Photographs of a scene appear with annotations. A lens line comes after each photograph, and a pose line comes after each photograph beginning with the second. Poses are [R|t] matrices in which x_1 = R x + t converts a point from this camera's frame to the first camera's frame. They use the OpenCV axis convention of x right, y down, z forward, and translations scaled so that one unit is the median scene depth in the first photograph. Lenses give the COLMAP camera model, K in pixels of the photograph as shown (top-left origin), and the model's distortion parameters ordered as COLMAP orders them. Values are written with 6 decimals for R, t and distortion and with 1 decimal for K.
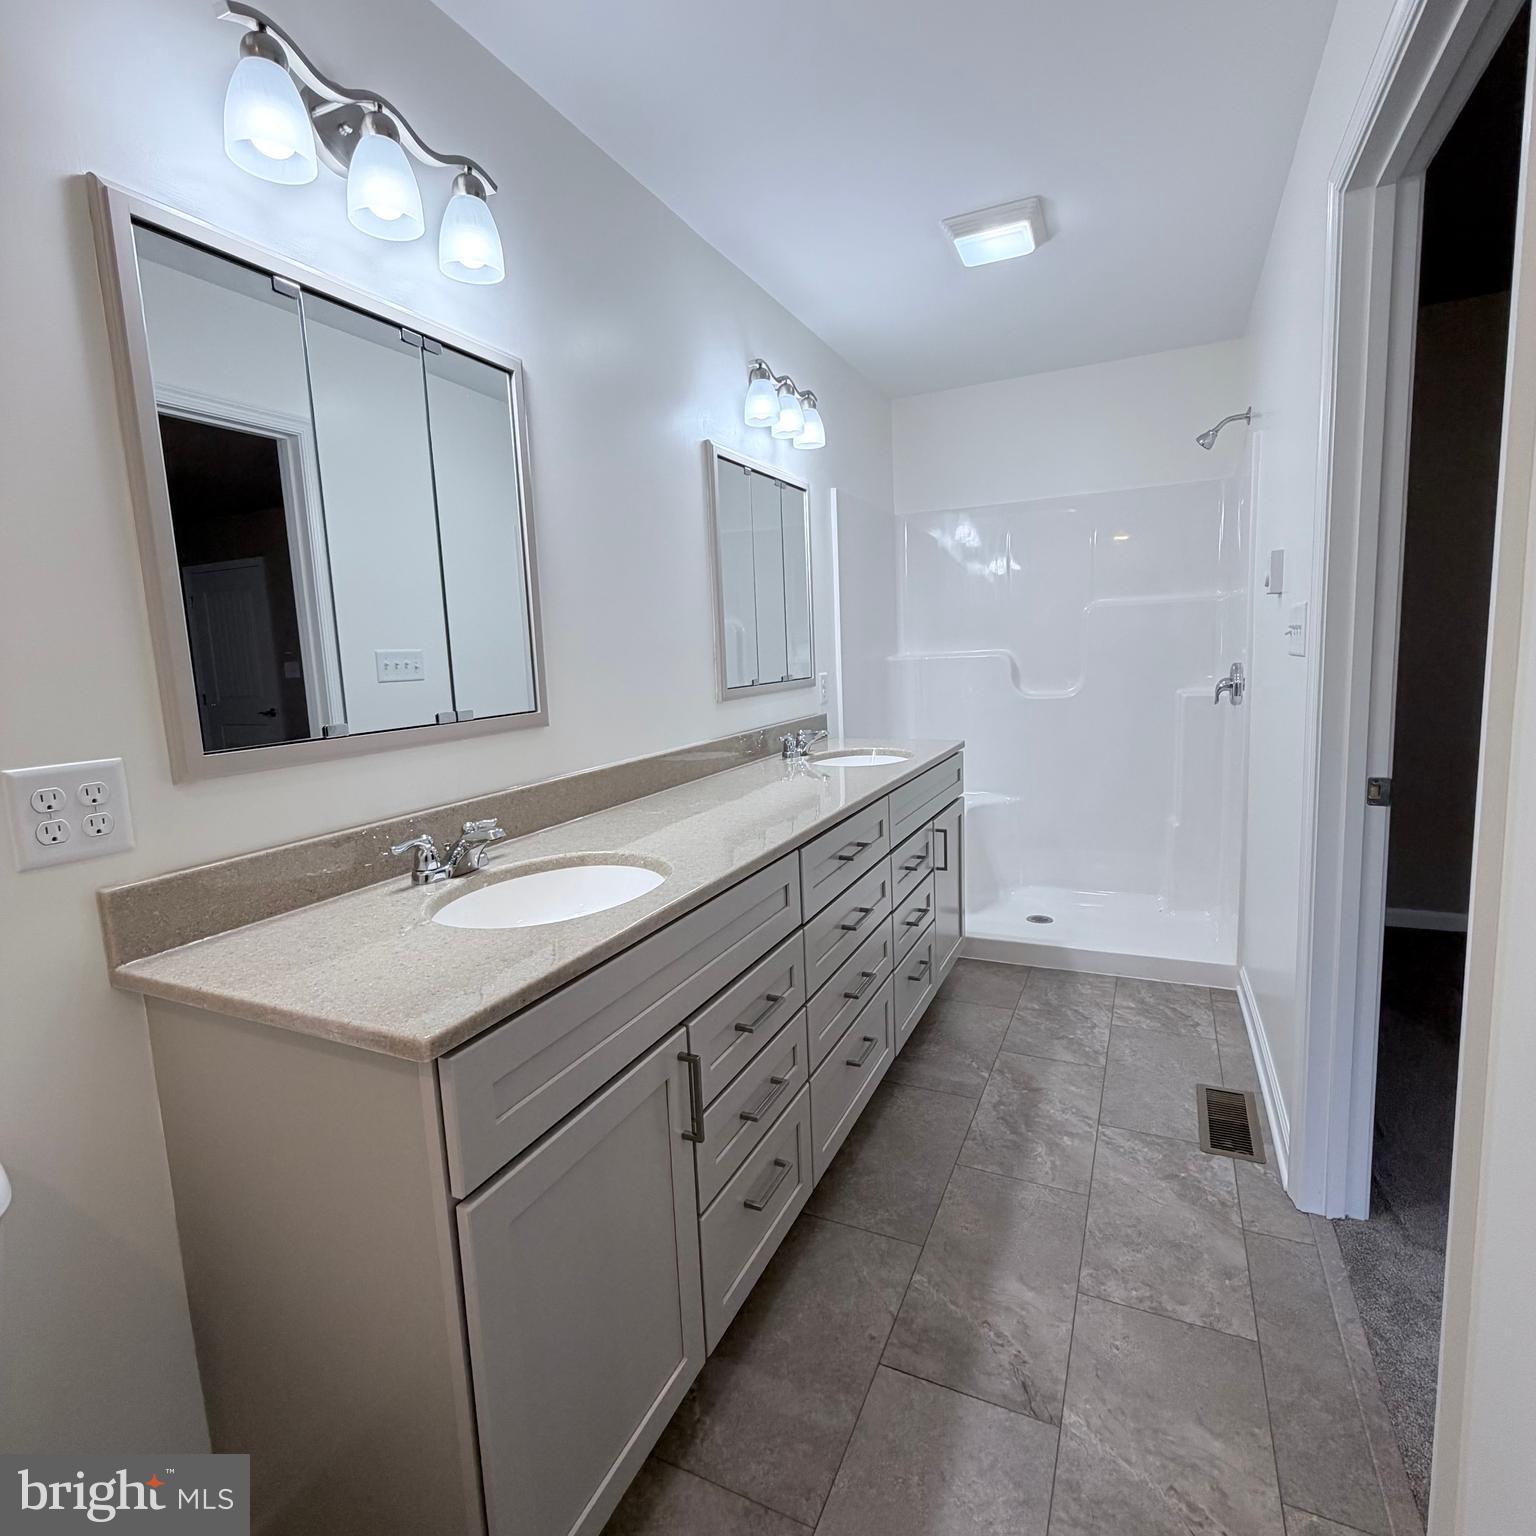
lens RADIAL K [[816.6, 0, 766.4], [0, 816.6, 756.3], [0, 0, 1]] dist [-0.003251, -0.000802]
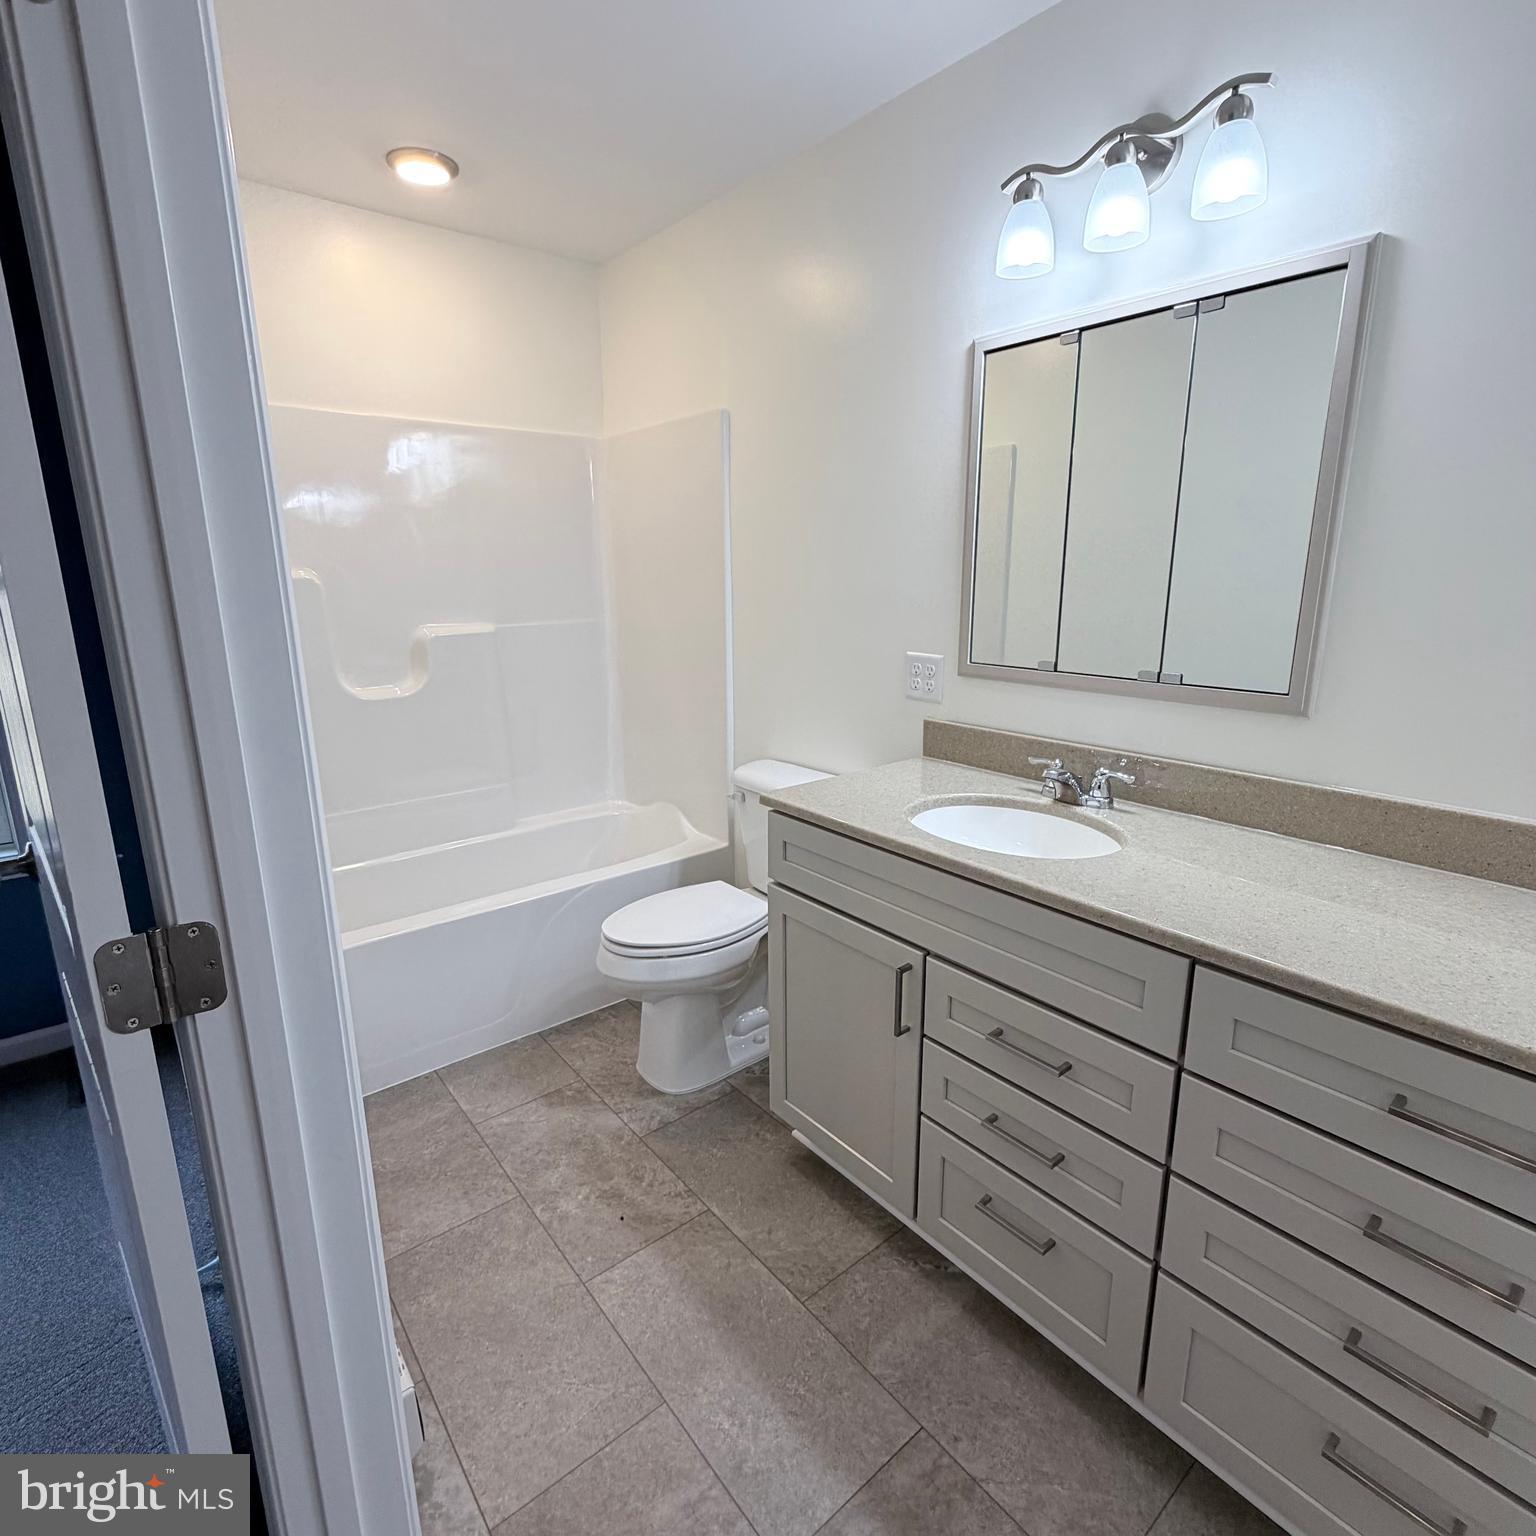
lens RADIAL K [[816.6, 0, 766.4], [0, 816.6, 756.3], [0, 0, 1]] dist [-0.003251, -0.000802]
pose [[-0.432256, 0.250499, -0.866259, 0.907859], [-0.090802, 0.943667, 0.318193, -0.281763], [0.897168, 0.216199, -0.385160, 1.131832]]
